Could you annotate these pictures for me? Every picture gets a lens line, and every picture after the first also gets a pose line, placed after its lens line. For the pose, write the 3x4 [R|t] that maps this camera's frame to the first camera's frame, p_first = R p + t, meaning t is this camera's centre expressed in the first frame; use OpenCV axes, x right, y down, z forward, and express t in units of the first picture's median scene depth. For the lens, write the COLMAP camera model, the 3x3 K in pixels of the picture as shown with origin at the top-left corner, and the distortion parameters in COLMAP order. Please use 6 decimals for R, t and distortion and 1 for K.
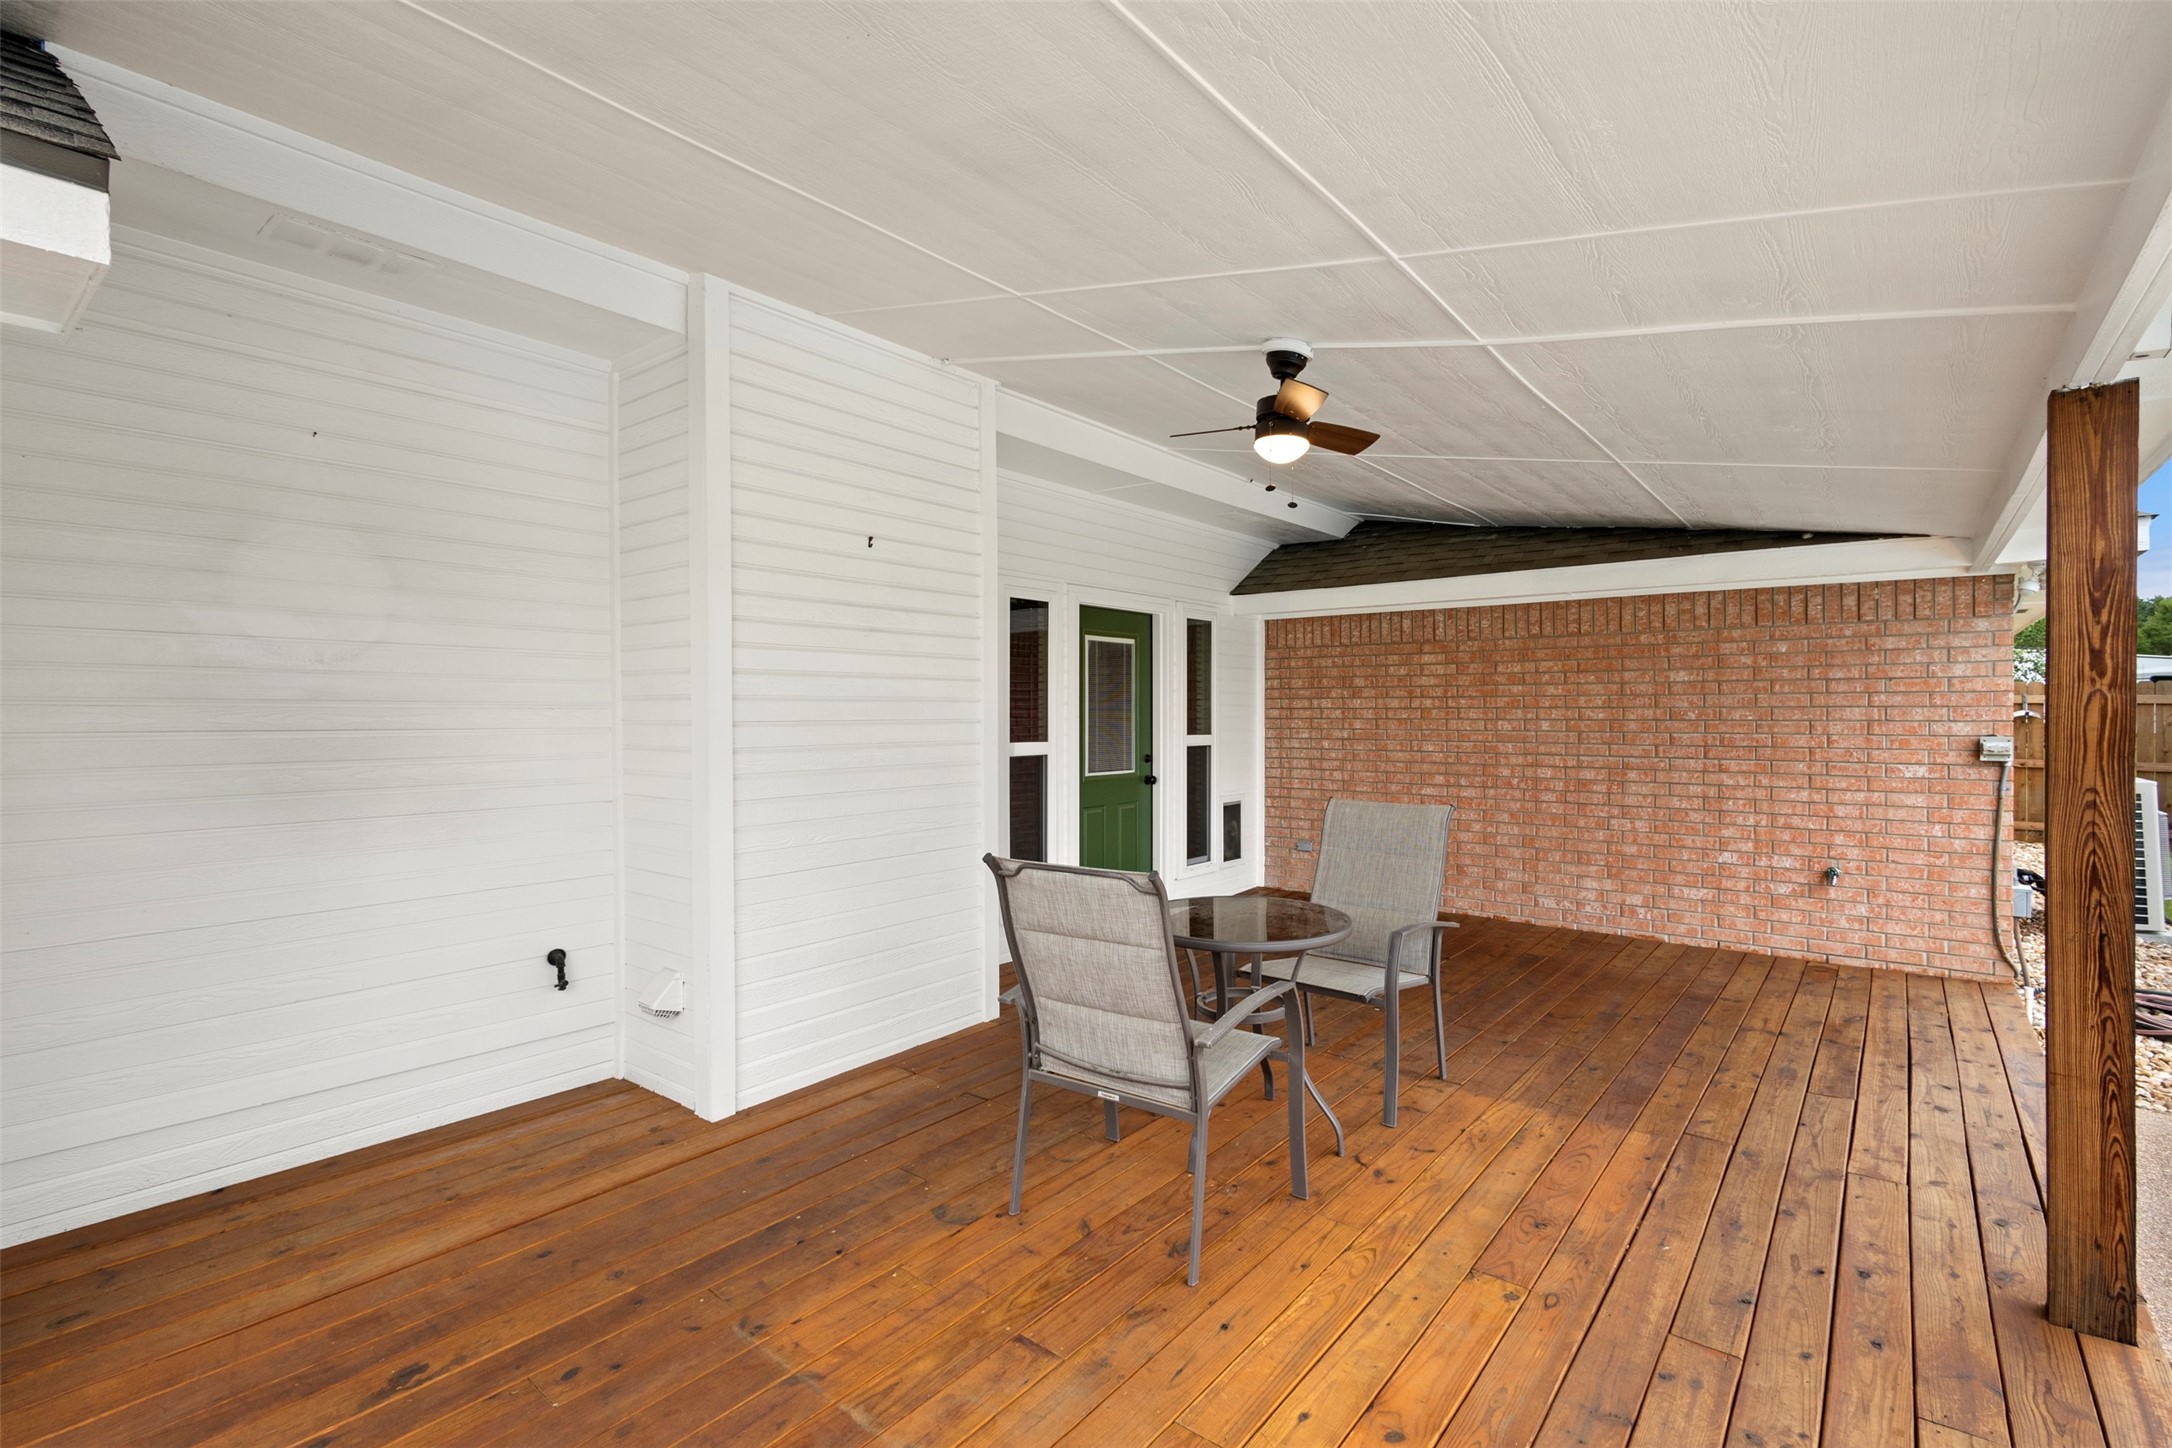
lens RADIAL K [[991.1, 0, 1091.5], [0, 991.1, 712.2], [0, 0, 1]] dist [0.007748, -0.001592]
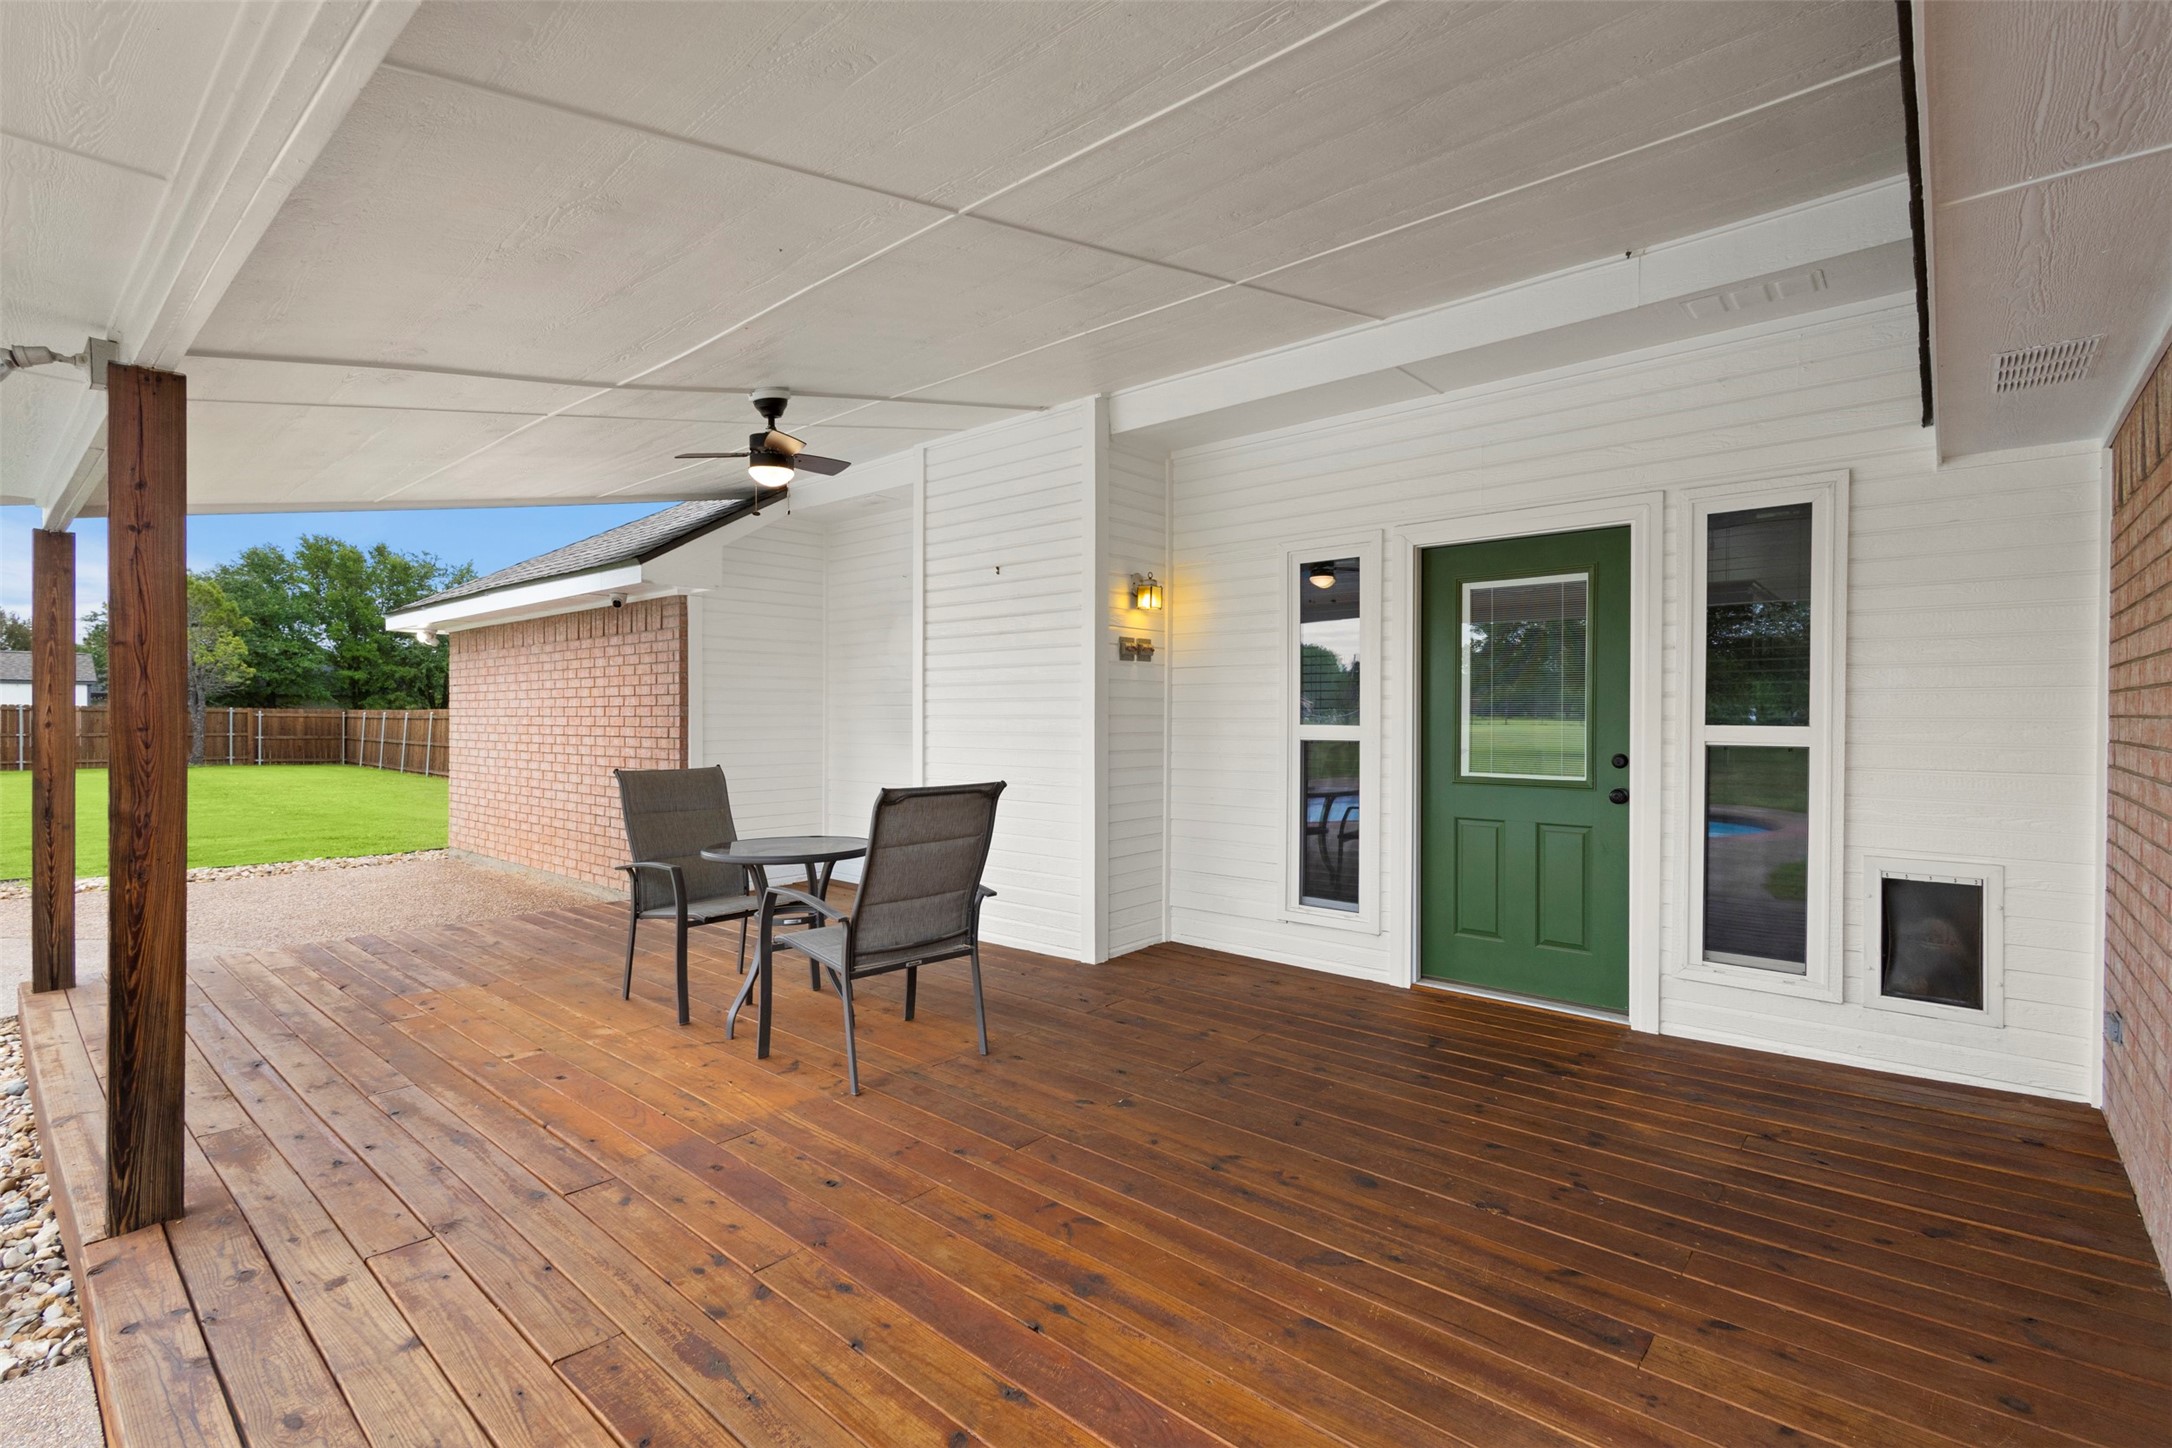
lens RADIAL K [[991.1, 0, 1078.8], [0, 991.1, 722.0], [0, 0, 1]] dist [0.007748, -0.001592]
pose [[-0.040478, 0.006374, -0.999160, 1.255517], [-0.001812, 0.999978, 0.006452, 0.034601], [0.999179, 0.002072, -0.040465, 1.267204]]
